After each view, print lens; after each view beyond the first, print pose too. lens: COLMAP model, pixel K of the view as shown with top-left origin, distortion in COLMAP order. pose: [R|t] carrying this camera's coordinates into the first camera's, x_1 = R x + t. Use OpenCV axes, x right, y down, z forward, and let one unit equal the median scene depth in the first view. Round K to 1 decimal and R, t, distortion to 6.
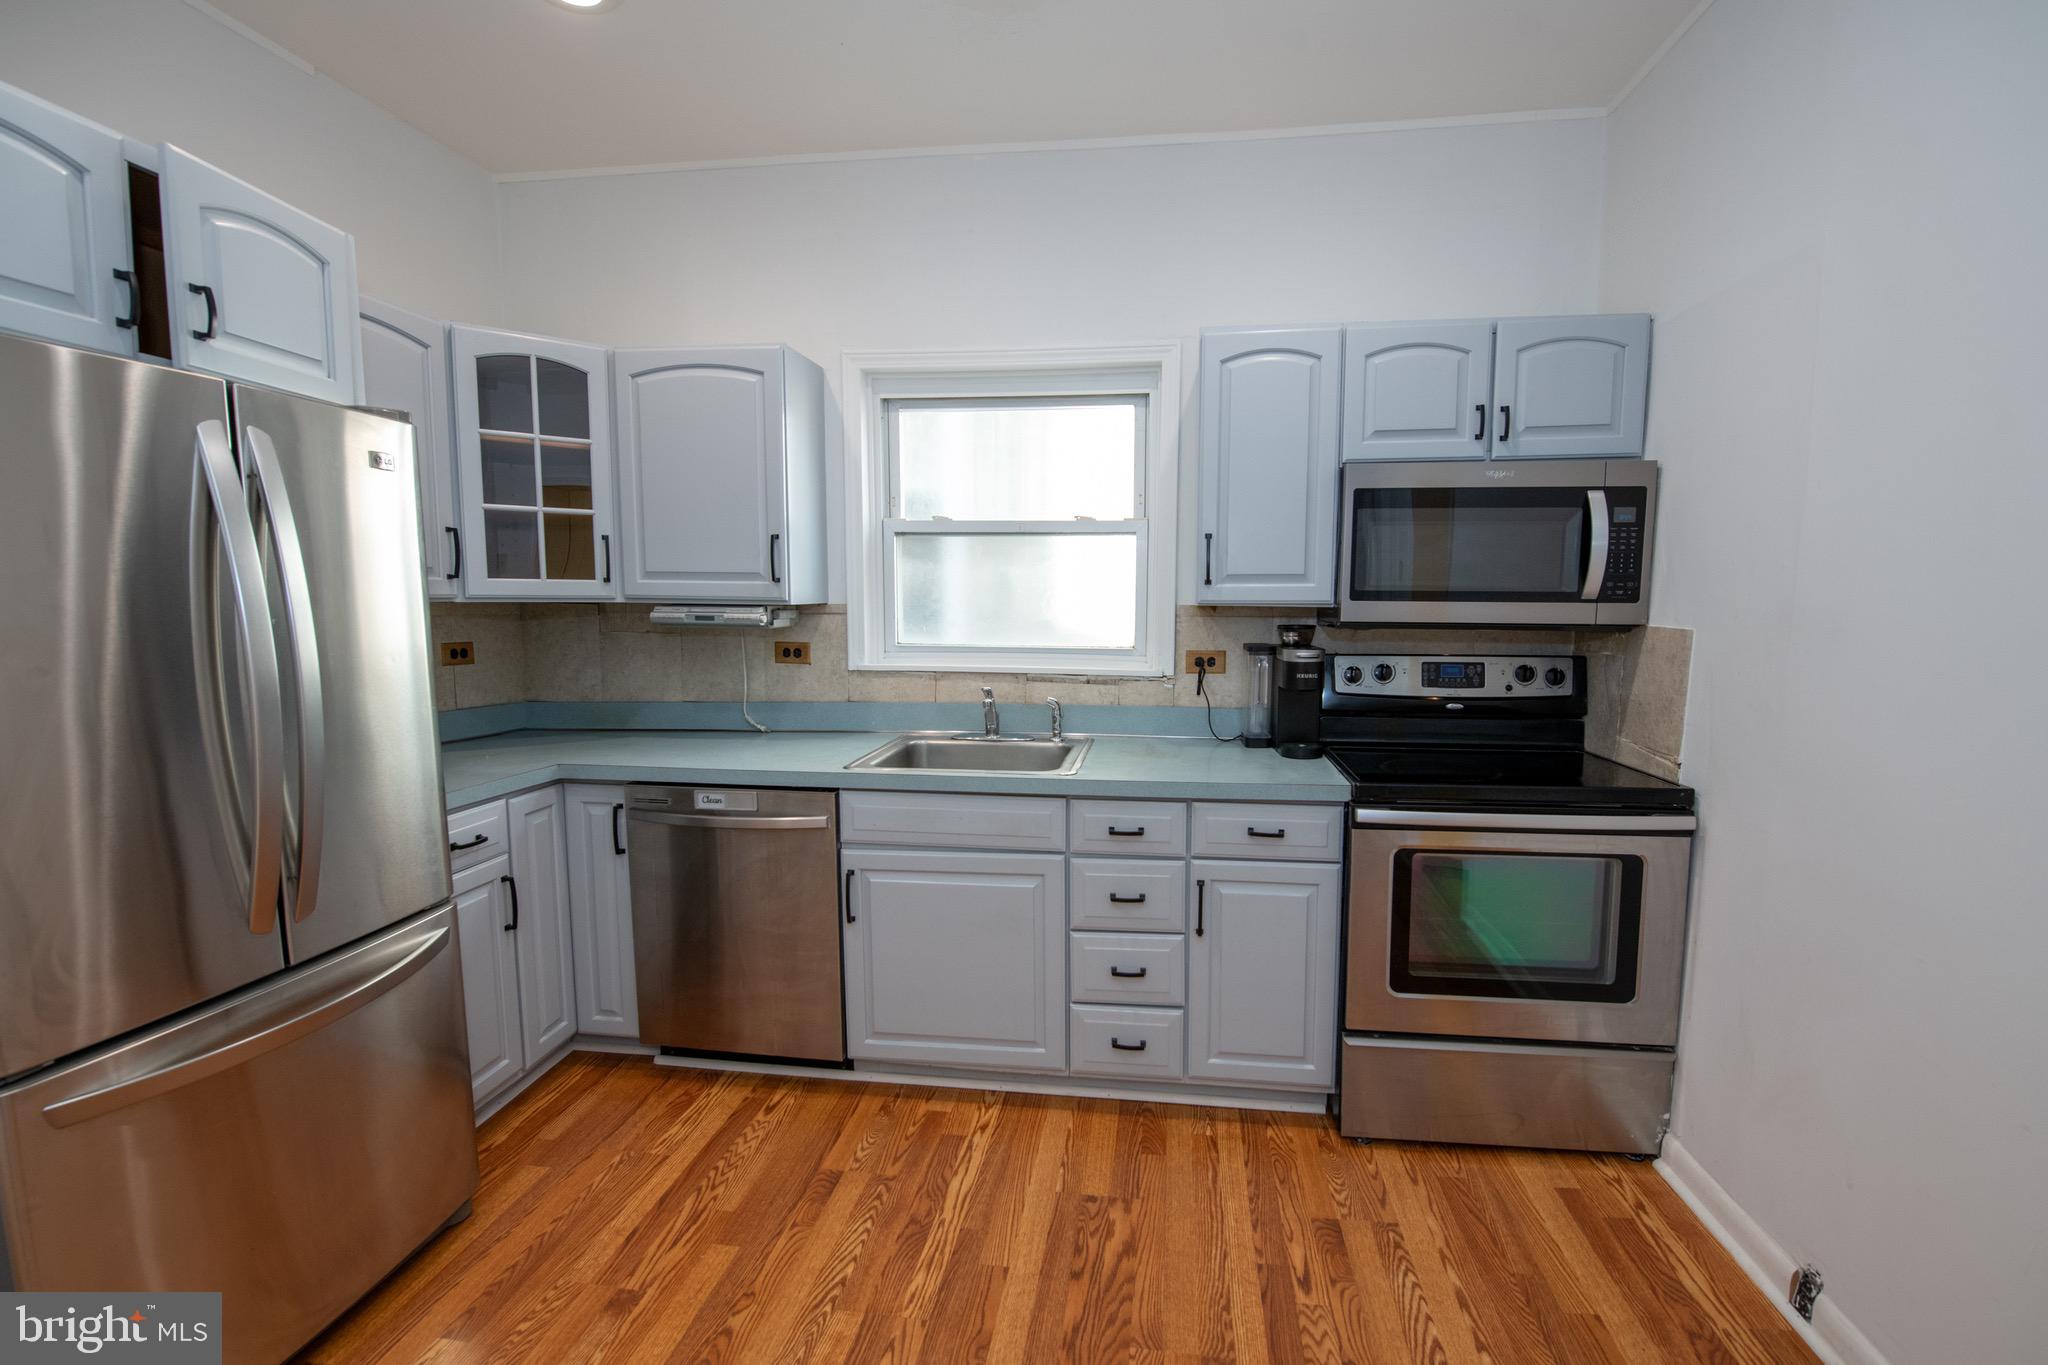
lens RADIAL K [[860.5, 0, 1068.4], [0, 860.5, 684.7], [0, 0, 1]] dist [-0.018568, -0.000815]
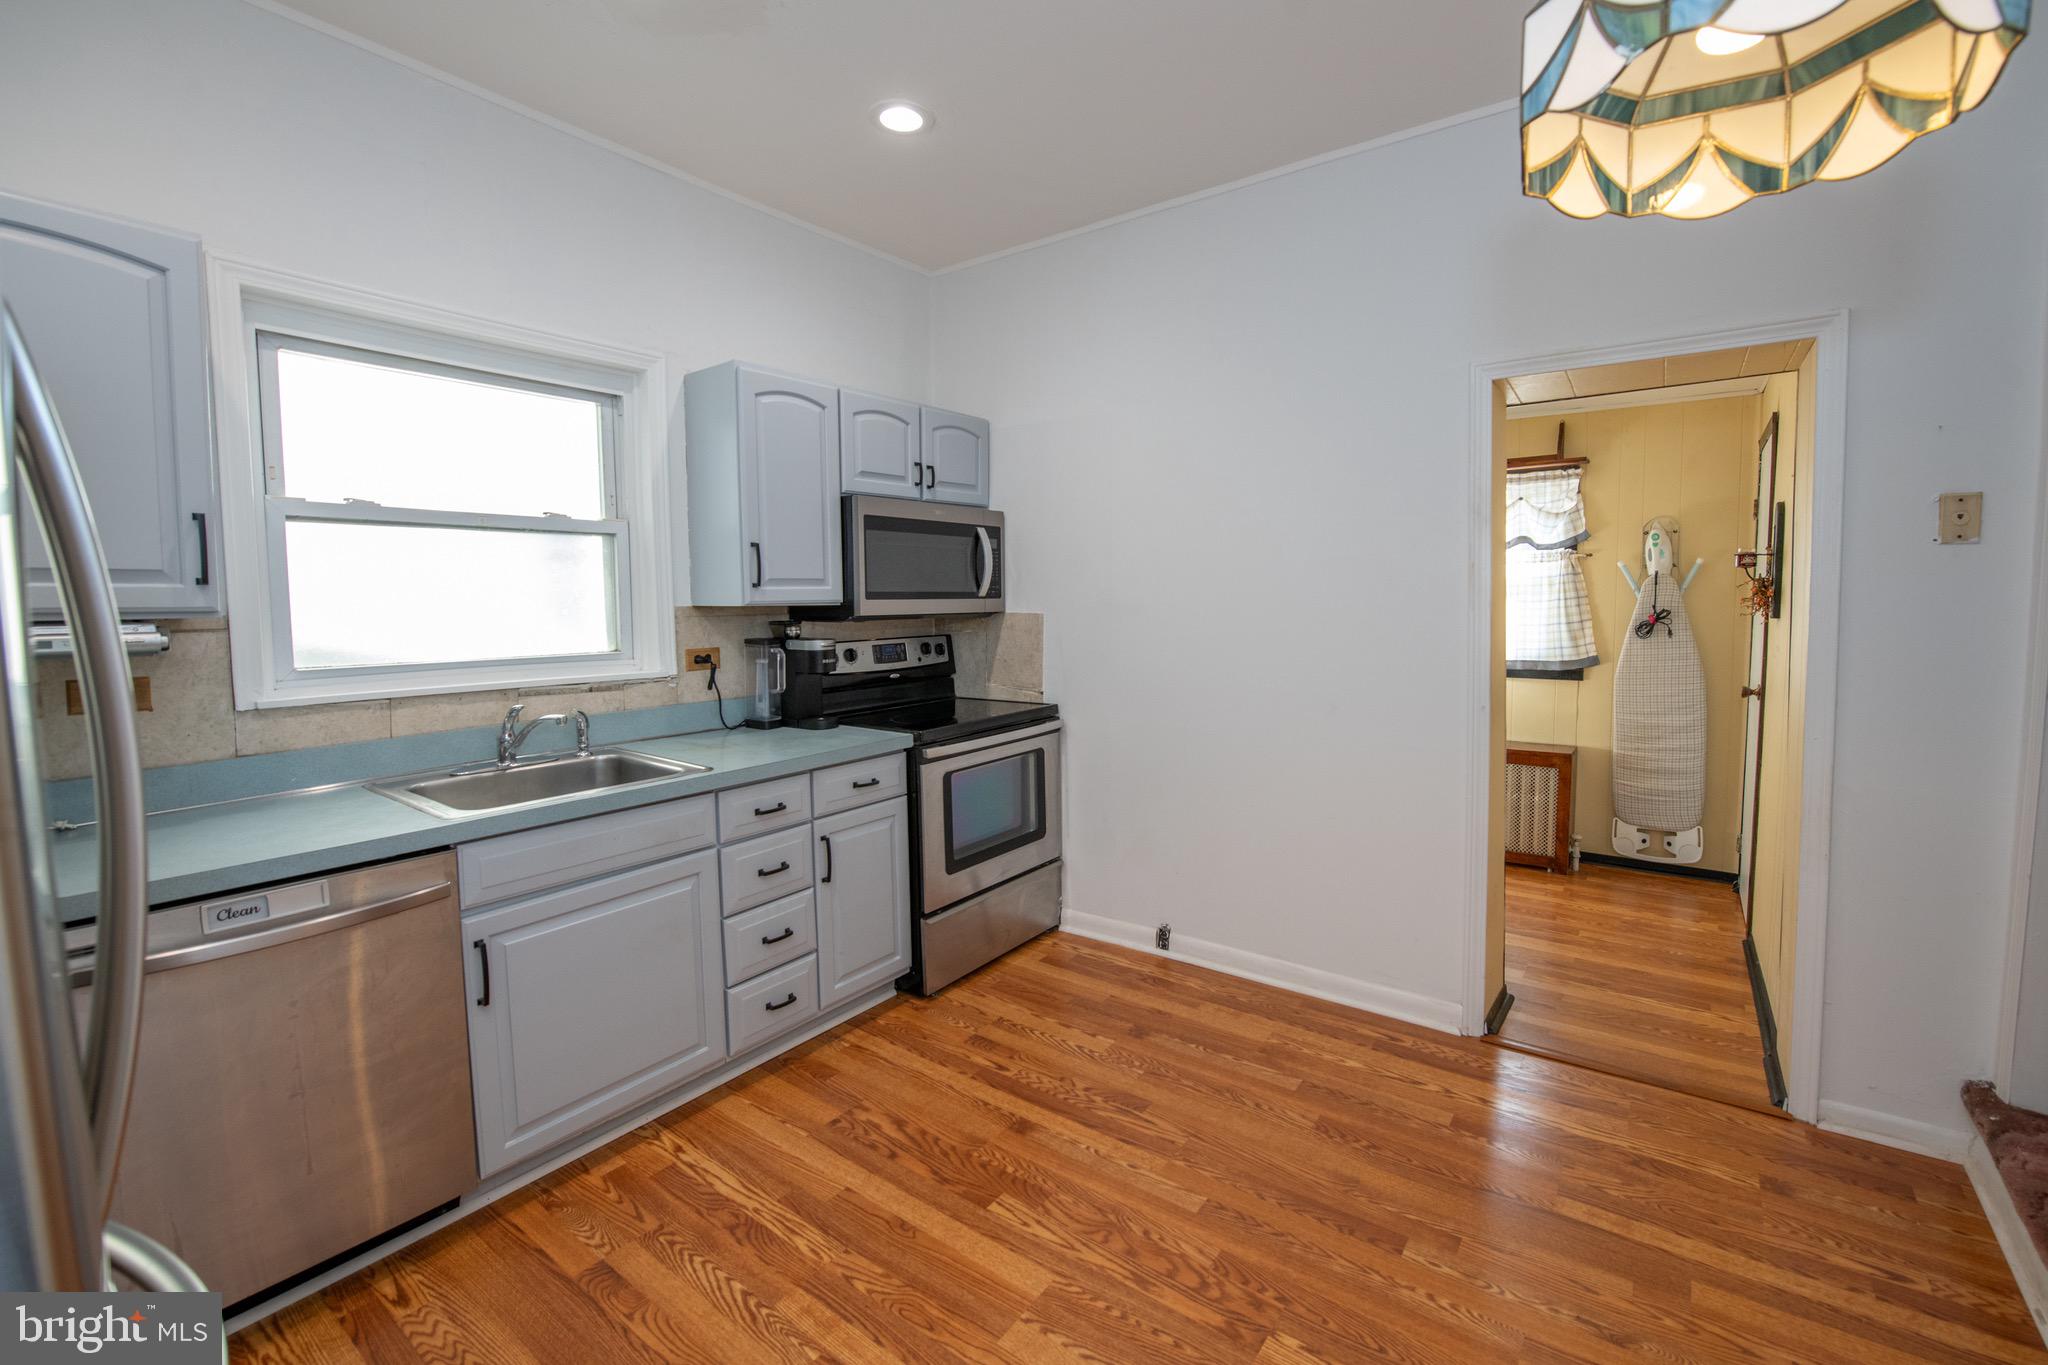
lens RADIAL K [[851.6, 0, 1082.0], [0, 851.6, 652.0], [0, 0, 1]] dist [-0.021458, -0.000275]
pose [[0.468042, -0.067440, 0.881129, -0.675842], [0.097755, 0.994916, 0.024223, -0.018387], [-0.878283, 0.074797, 0.472255, 0.109748]]
